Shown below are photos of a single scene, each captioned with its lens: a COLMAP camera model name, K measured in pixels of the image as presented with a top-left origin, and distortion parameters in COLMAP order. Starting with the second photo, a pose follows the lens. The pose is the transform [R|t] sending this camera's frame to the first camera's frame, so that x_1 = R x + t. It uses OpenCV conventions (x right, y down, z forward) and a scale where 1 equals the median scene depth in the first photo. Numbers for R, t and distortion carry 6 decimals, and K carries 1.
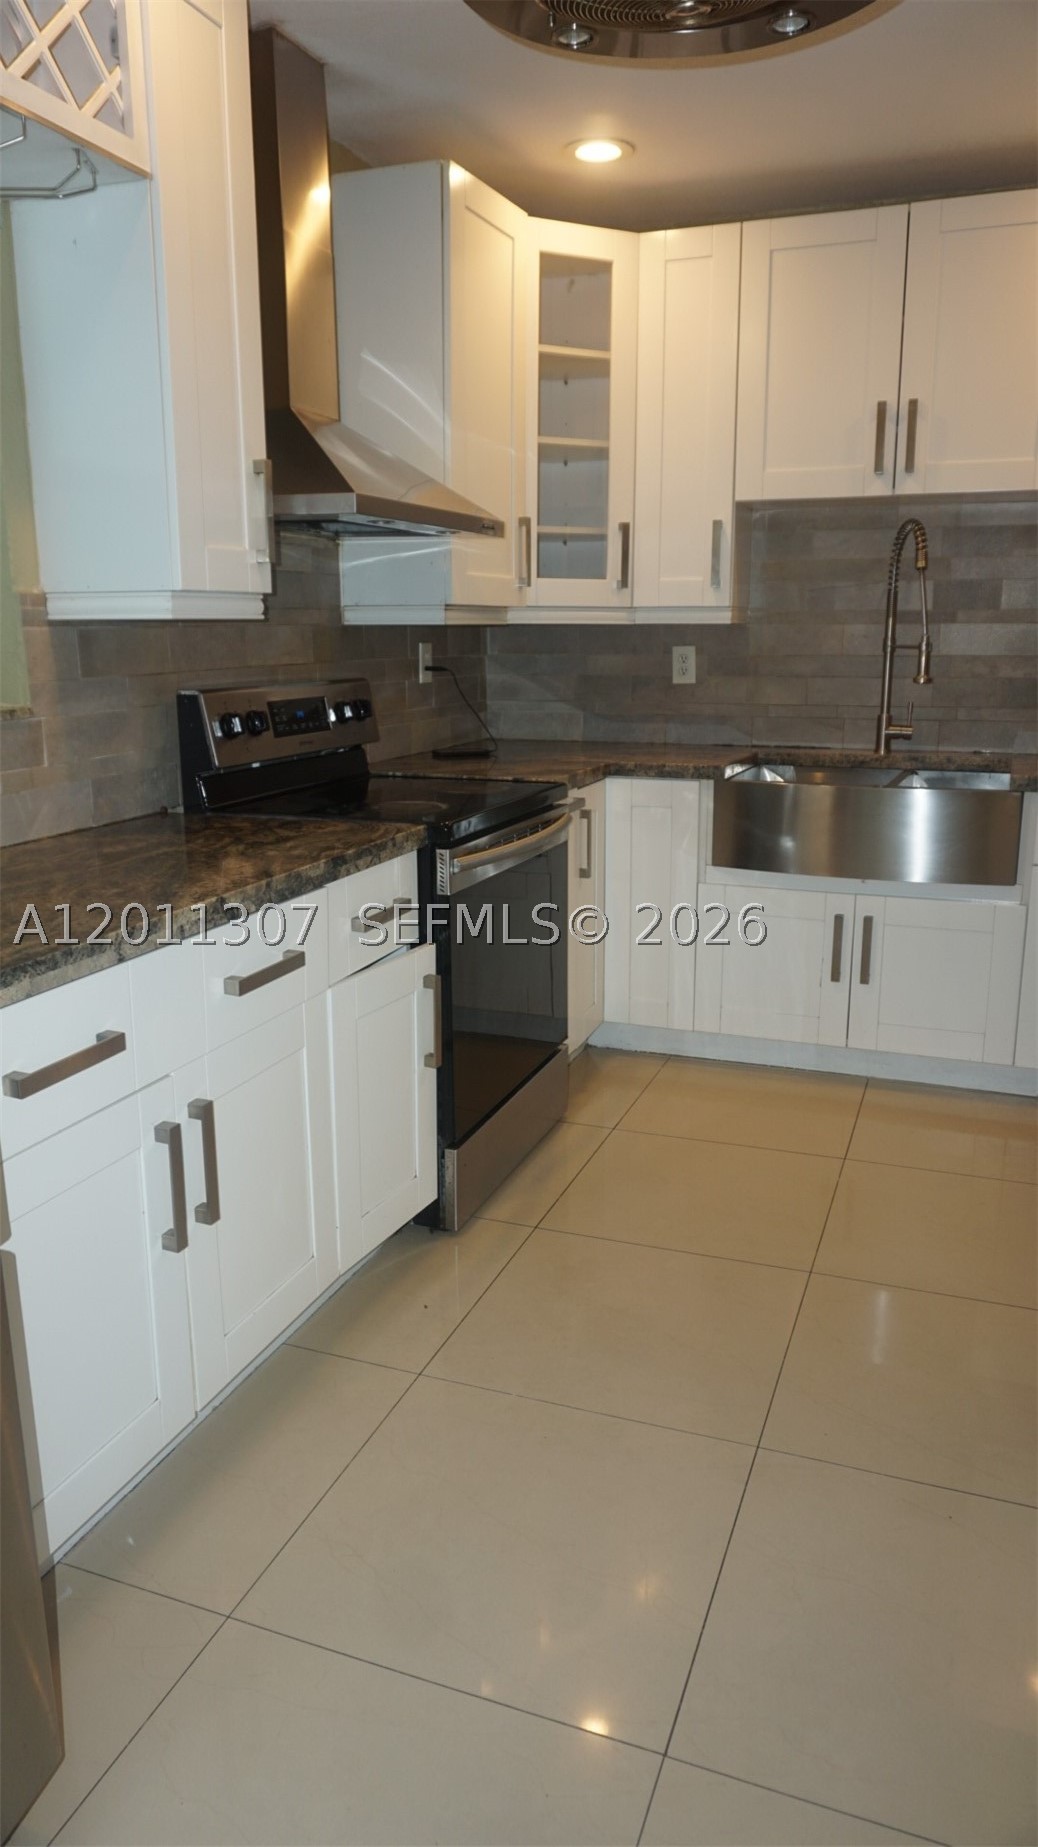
lens RADIAL K [[1250.4, 0, 525.0], [0, 1250.4, 920.9], [0, 0, 1]] dist [-0.034136, 0.034814]
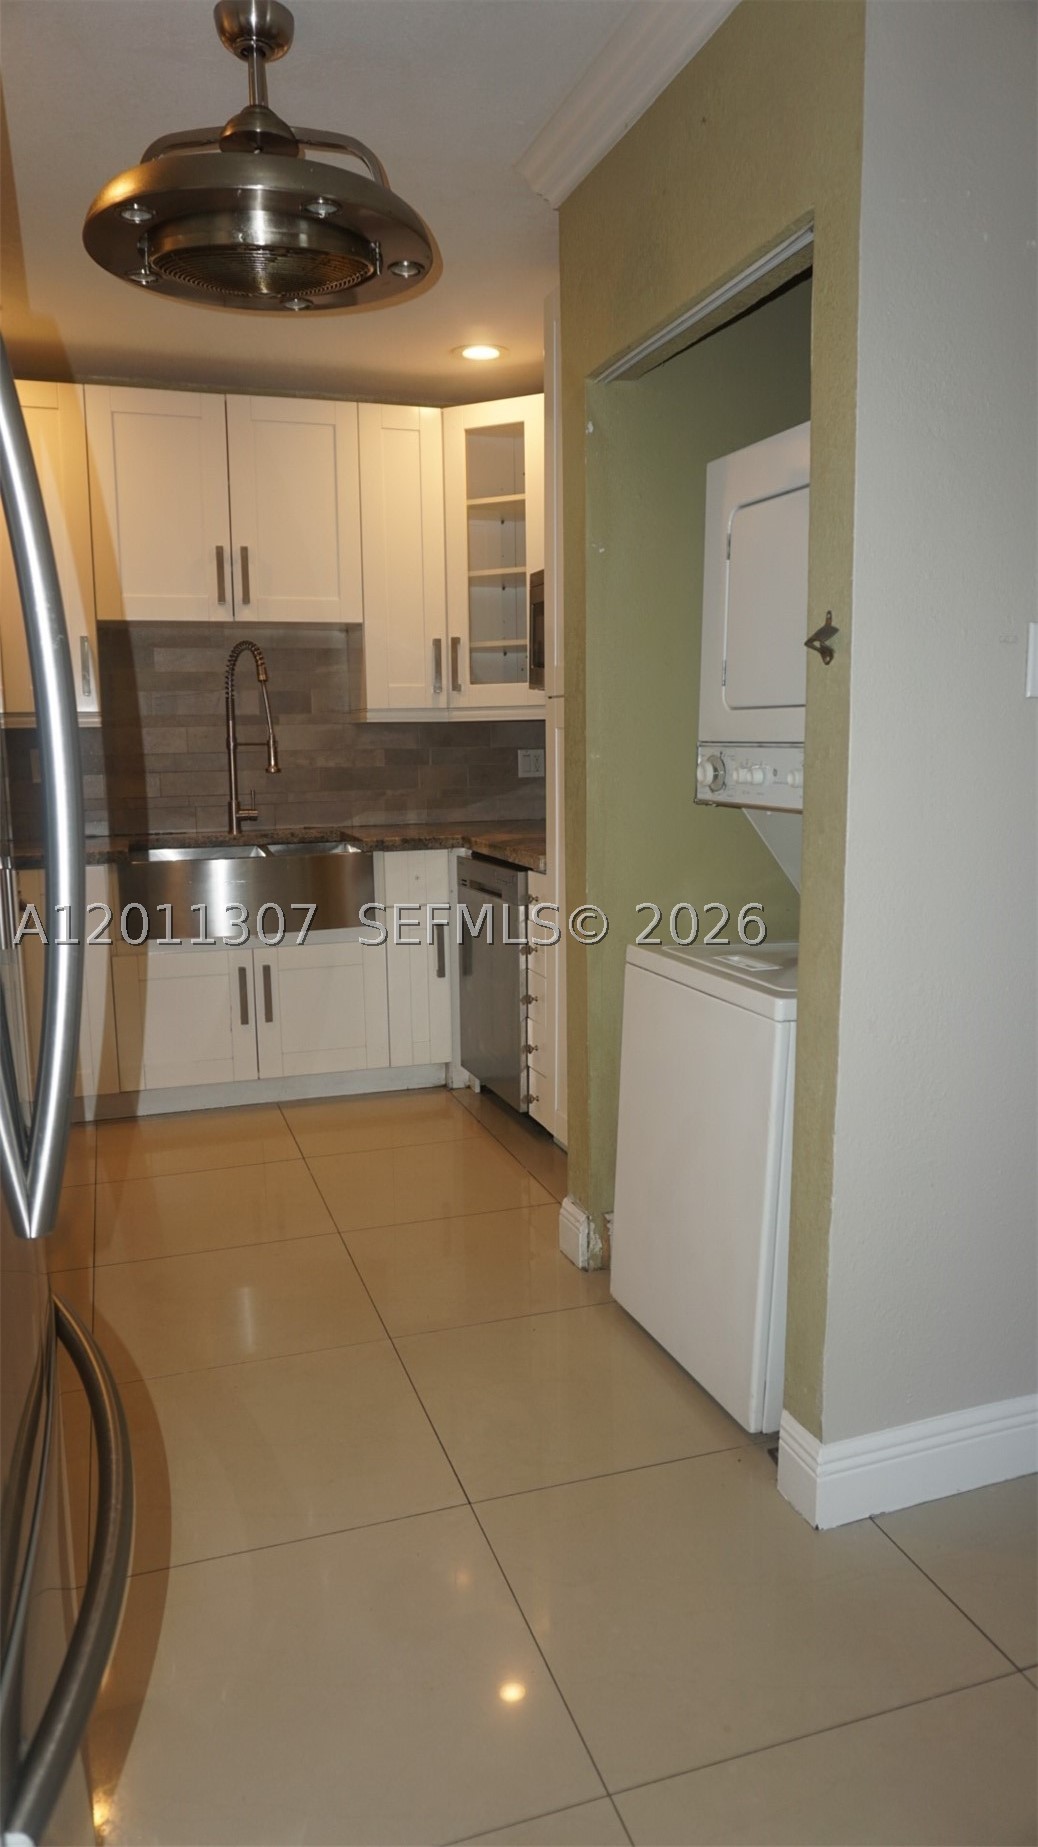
lens RADIAL K [[1250.4, 0, 509.1], [0, 1250.4, 926.7], [0, 0, 1]] dist [-0.034136, 0.034814]
pose [[0.777060, -0.104514, 0.620688, -0.266683], [0.151884, 0.988113, -0.023765, 0.022070], [-0.610826, 0.112739, 0.783697, -0.083793]]
